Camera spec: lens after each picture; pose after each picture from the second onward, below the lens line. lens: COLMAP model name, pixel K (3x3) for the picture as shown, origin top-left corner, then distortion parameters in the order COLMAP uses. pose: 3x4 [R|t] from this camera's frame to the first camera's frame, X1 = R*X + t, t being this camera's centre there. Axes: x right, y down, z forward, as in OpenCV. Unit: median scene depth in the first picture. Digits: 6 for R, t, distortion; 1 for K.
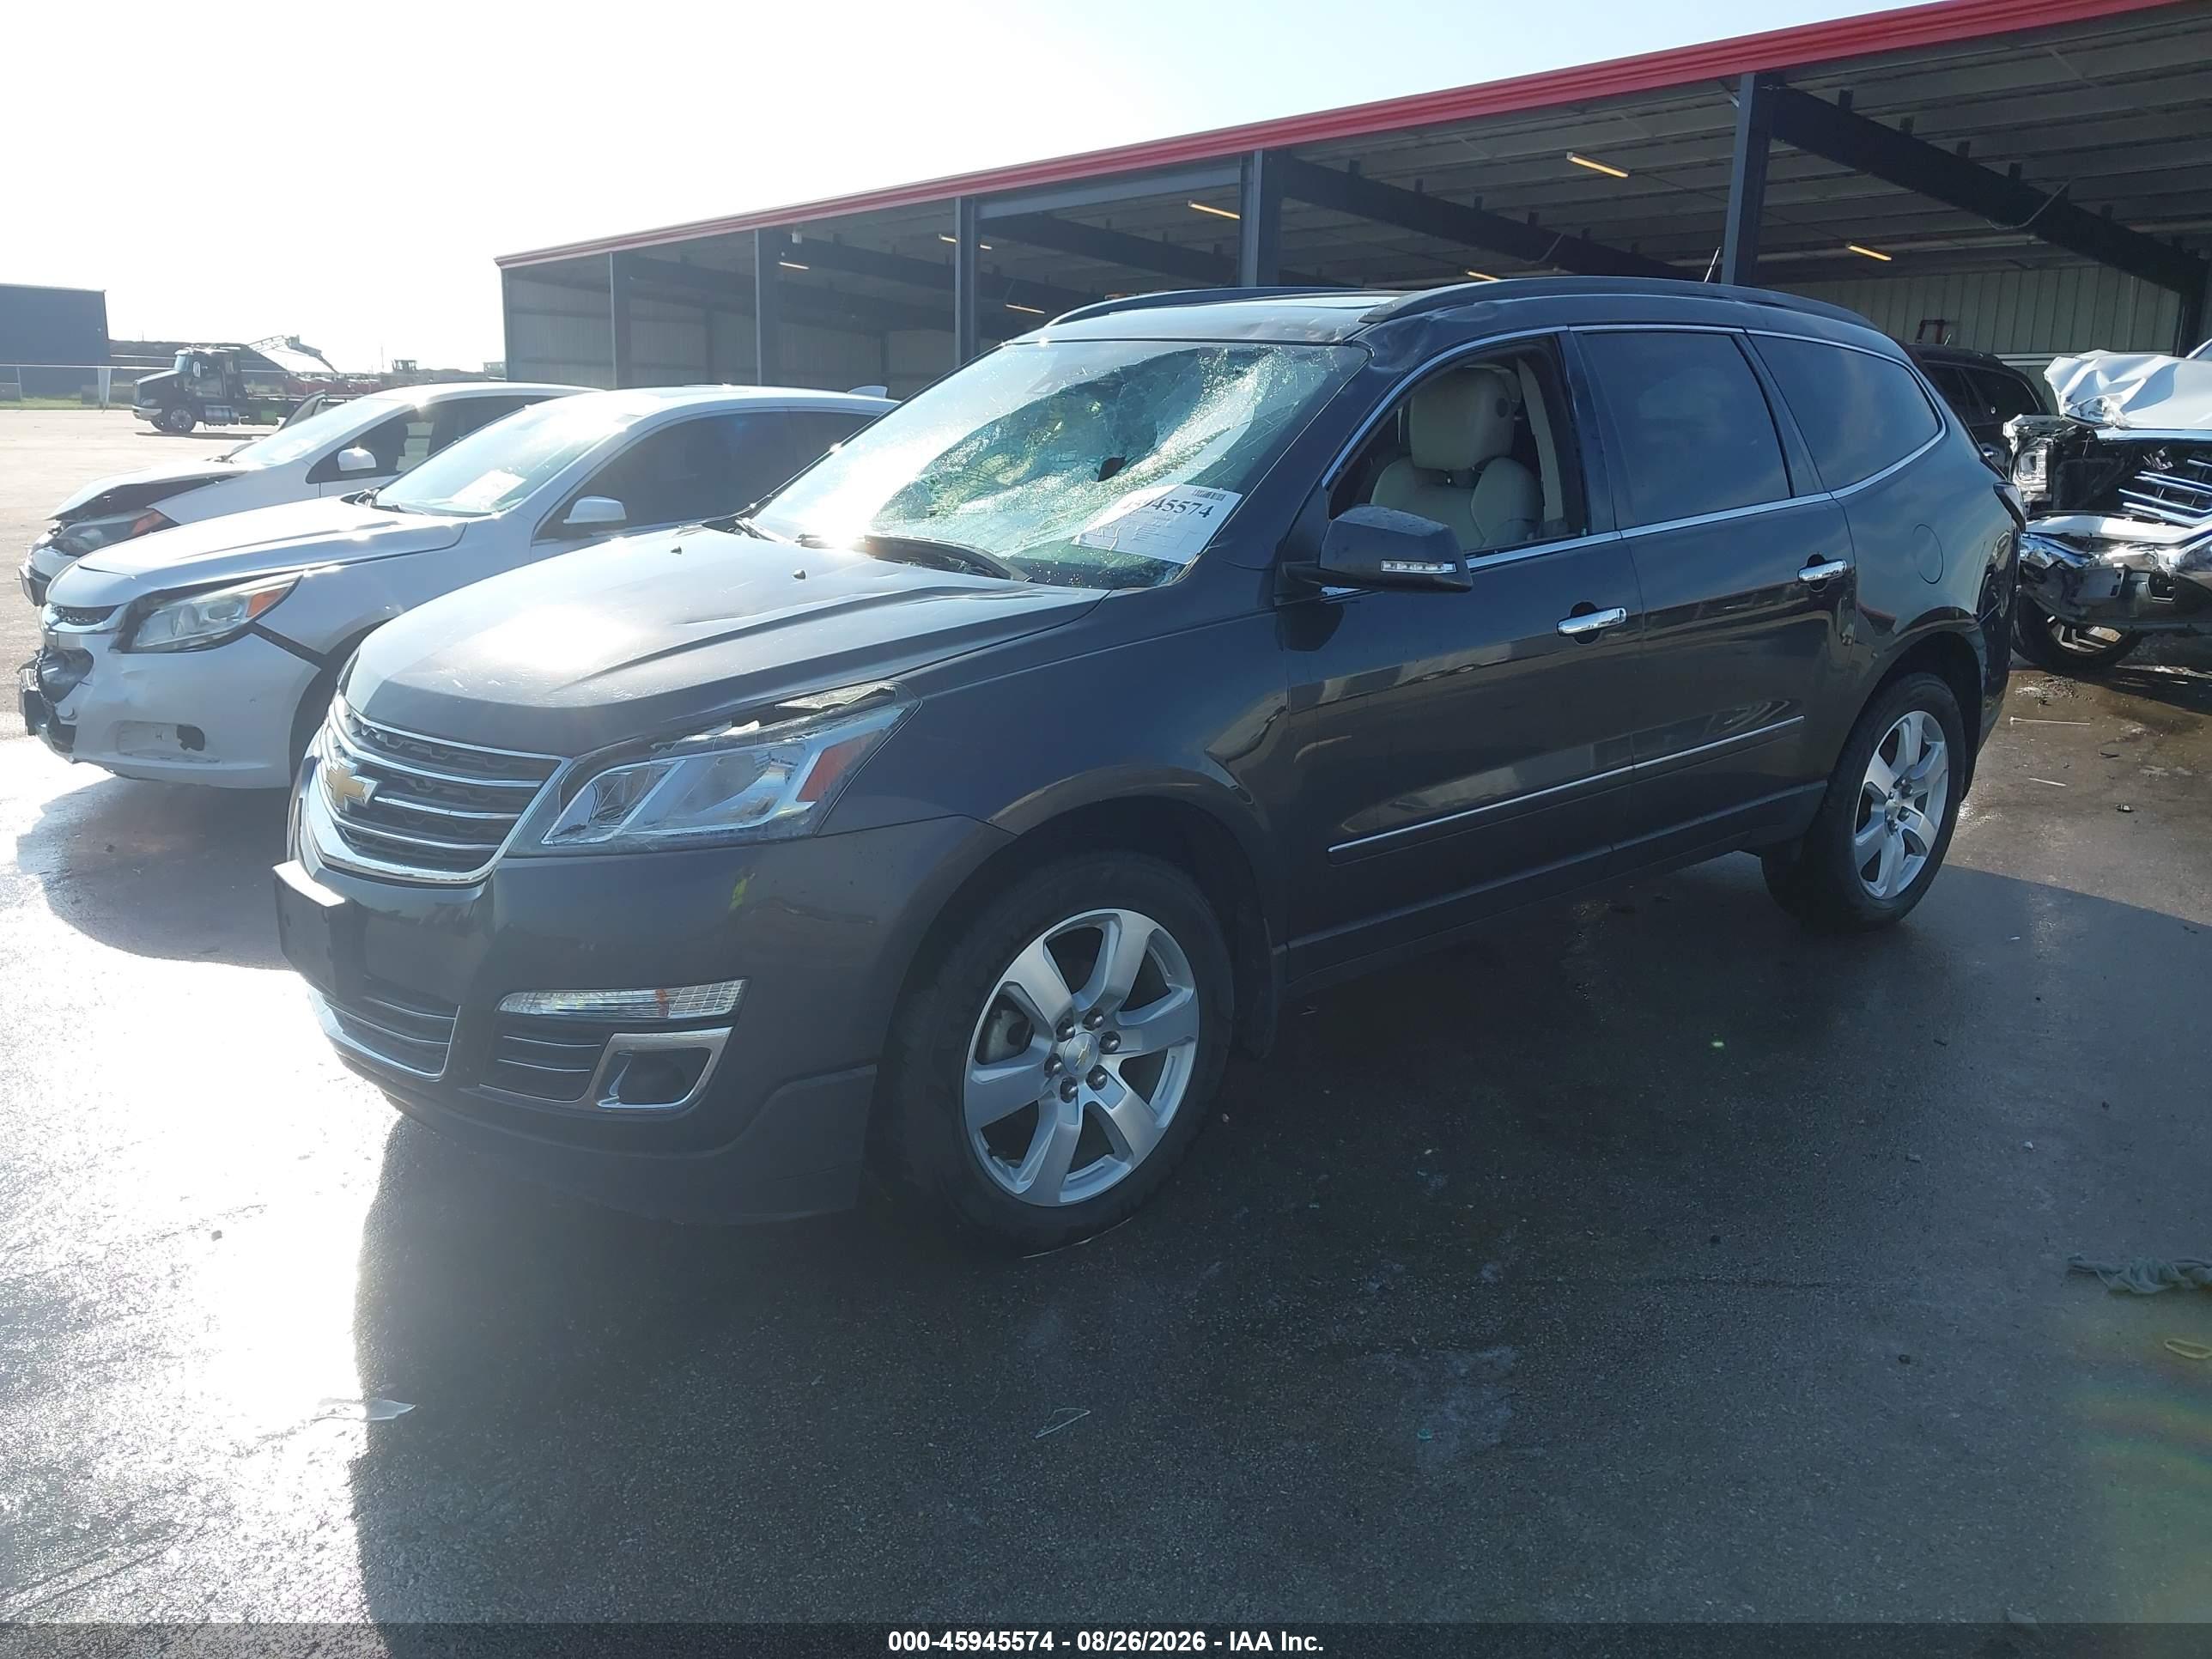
lens RADIAL K [[1730.1, 0, 1106.0], [0, 1730.1, 829.5], [0, 0, 1]] dist [0.004660, -0.004194]
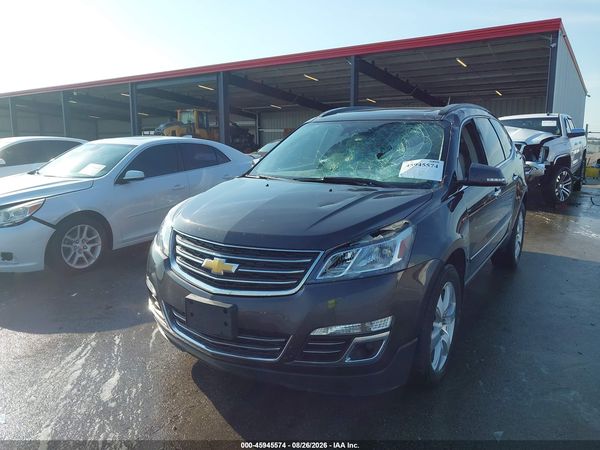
lens RADIAL K [[469.3, 0, 300.0], [0, 469.3, 225.0], [0, 0, 1]] dist [0.004660, -0.004194]
pose [[0.953656, -0.070621, 0.292493, -0.420489], [0.088229, 0.994970, -0.047435, -0.036482], [-0.287672, 0.071043, 0.955090, 0.140897]]
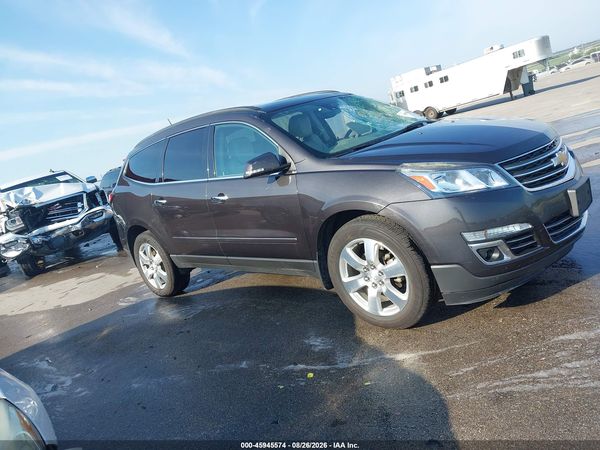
lens RADIAL K [[467.4, 0, 297.5], [0, 467.4, 228.3], [0, 0, 1]] dist [0.002487, -0.001169]
pose [[-0.101509, -0.193791, 0.975777, -1.077761], [0.490522, 0.843575, 0.218564, -0.307906], [-0.865497, 0.500826, 0.009429, 1.231983]]
